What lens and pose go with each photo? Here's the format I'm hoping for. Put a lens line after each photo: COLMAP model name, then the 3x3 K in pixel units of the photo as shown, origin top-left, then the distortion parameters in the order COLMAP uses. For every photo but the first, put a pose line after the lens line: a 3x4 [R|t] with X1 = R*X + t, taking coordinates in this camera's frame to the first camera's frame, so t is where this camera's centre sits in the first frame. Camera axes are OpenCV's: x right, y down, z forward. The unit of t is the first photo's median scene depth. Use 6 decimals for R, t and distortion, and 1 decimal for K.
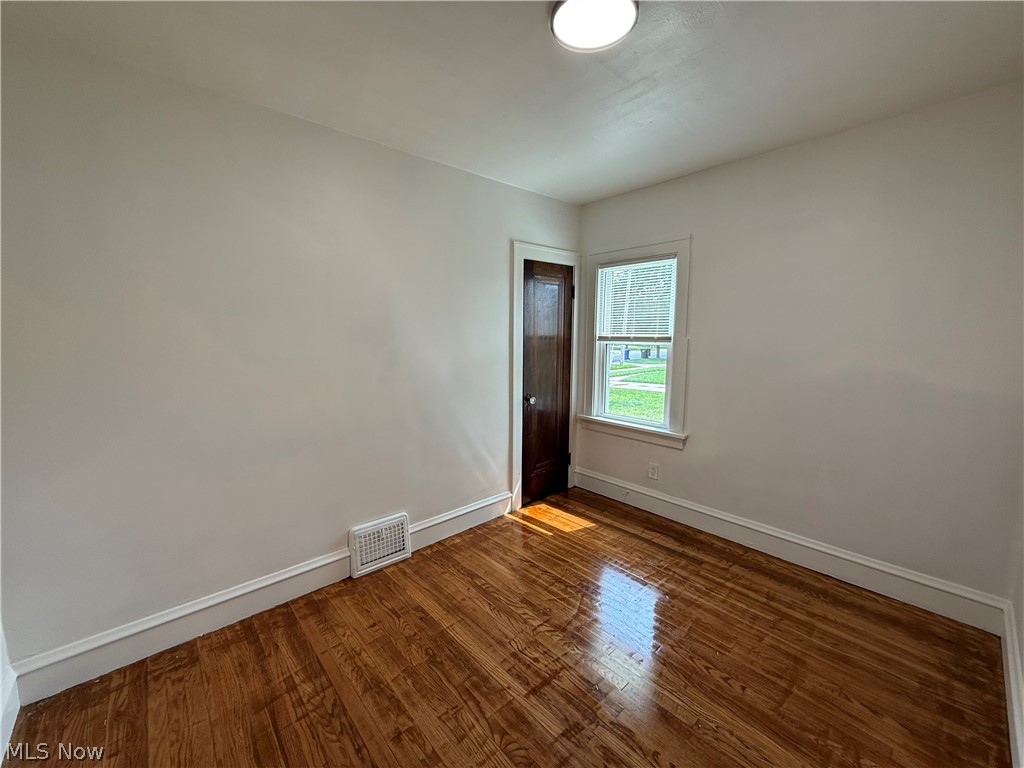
lens RADIAL K [[408.6, 0, 512.0], [0, 408.6, 384.0], [0, 0, 1]] dist [0.001636, 0.000032]
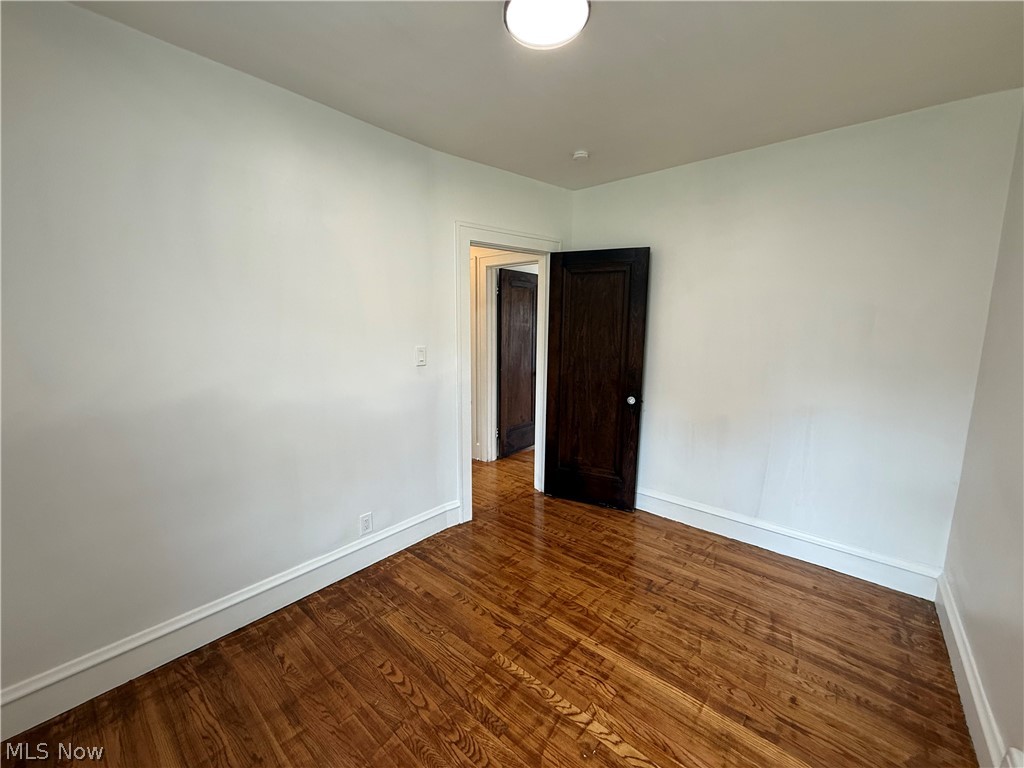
lens RADIAL K [[408.6, 0, 512.0], [0, 408.6, 384.0], [0, 0, 1]] dist [0.001636, 0.000032]
pose [[-0.991884, 0.013656, -0.126407, 0.352496], [-0.020216, 0.964629, 0.262835, -0.236660], [0.125525, 0.263257, -0.956524, 1.838136]]
